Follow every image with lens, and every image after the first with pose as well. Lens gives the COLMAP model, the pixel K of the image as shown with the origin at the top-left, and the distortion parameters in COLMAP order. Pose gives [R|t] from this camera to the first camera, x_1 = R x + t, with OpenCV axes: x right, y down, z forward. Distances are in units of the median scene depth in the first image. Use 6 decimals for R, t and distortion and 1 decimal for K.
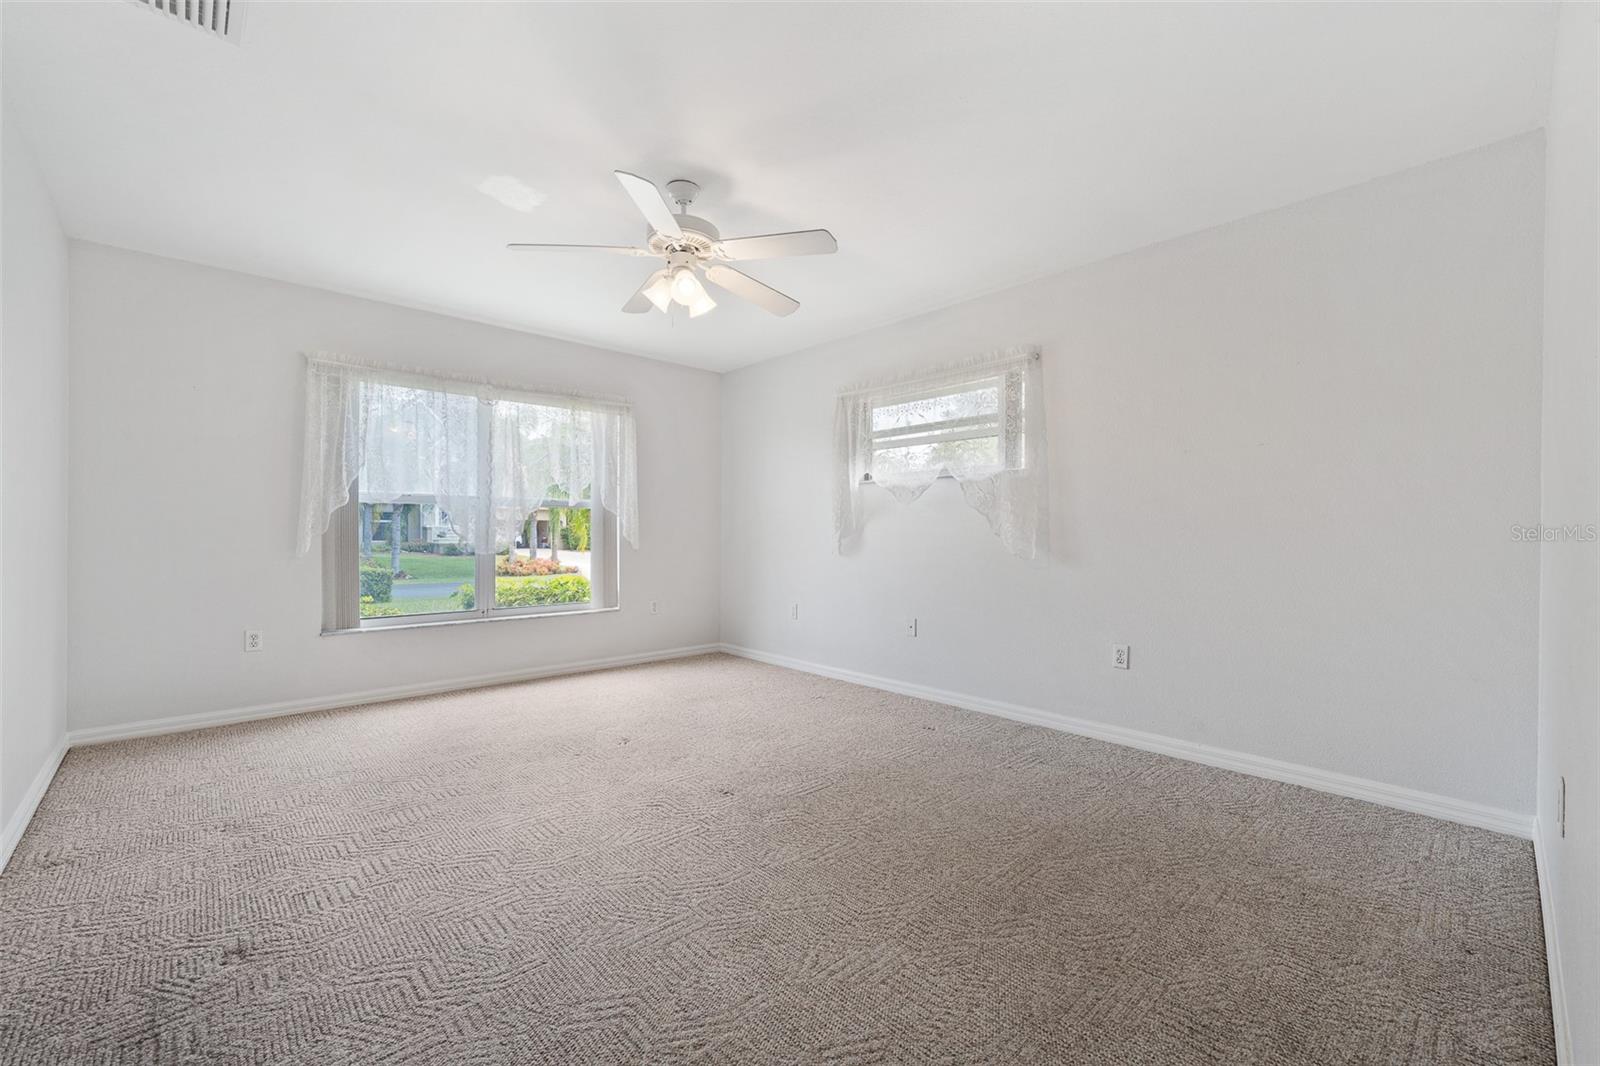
lens RADIAL K [[664.4, 0, 800.3], [0, 664.4, 536.9], [0, 0, 1]] dist [-0.000188, 0.000636]
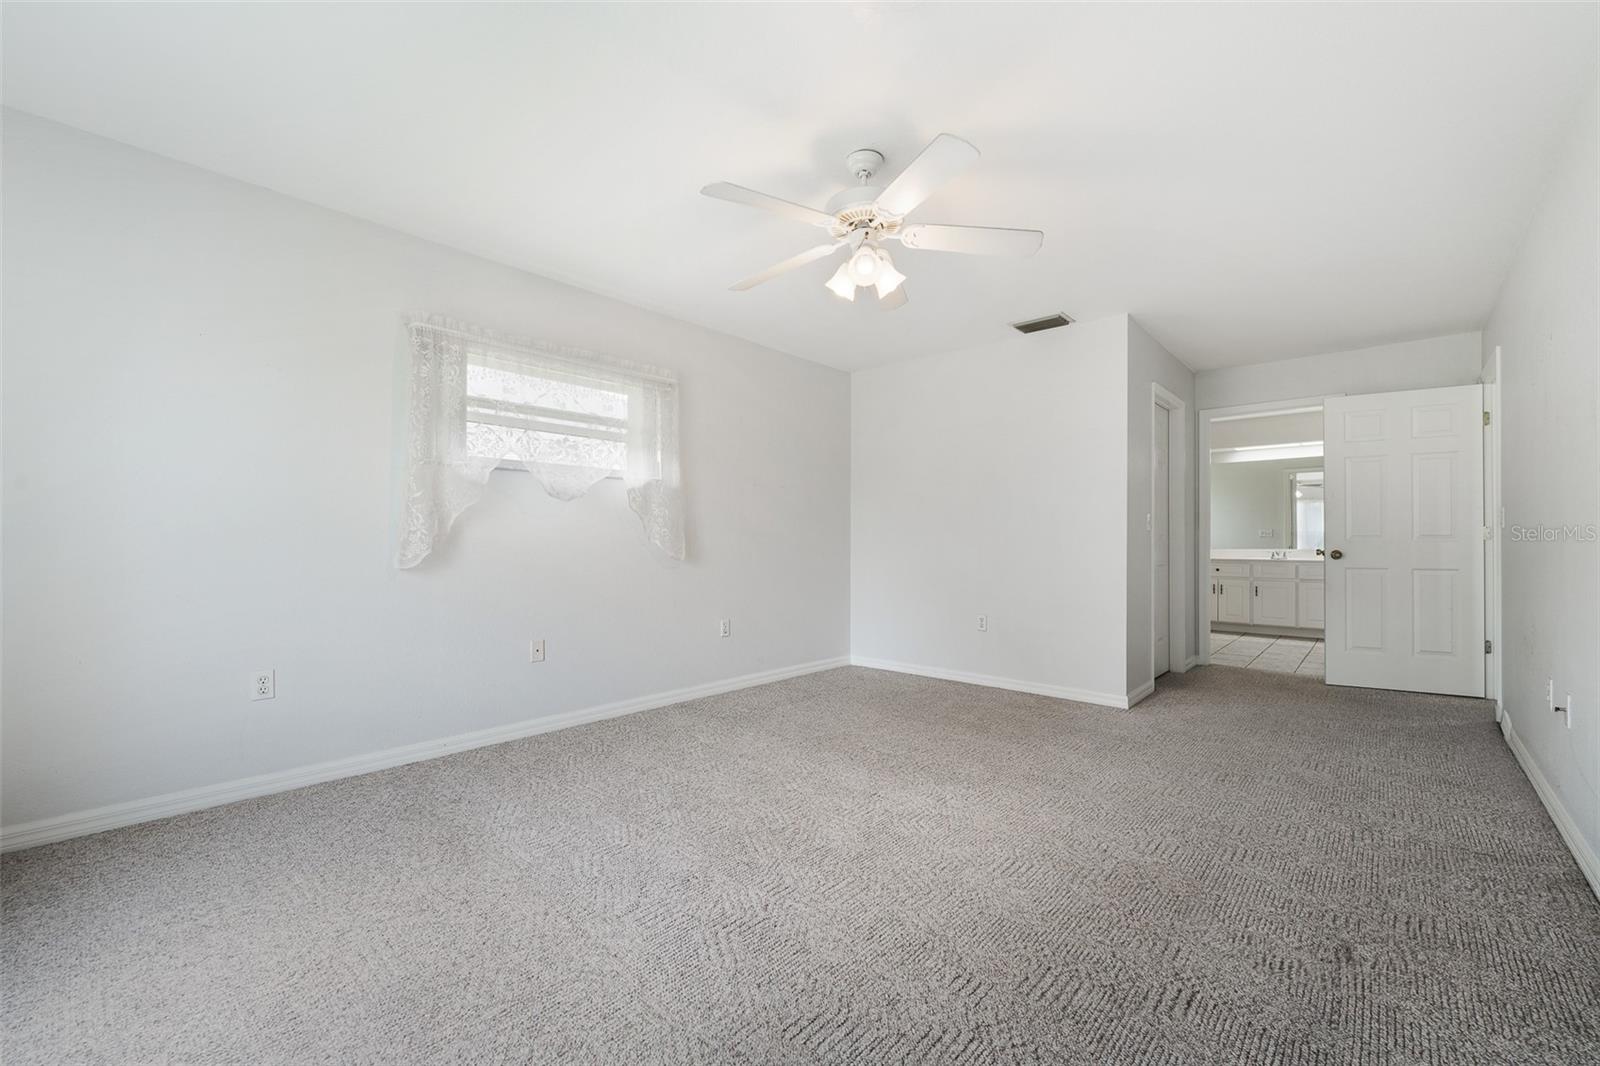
lens RADIAL K [[664.4, 0, 801.4], [0, 664.4, 537.4], [0, 0, 1]] dist [-0.000188, 0.000636]
pose [[-0.100742, 0.001165, 0.994912, -0.701700], [-0.003033, 0.999994, -0.001478, -0.003287], [-0.994908, -0.003167, -0.100738, 0.767930]]
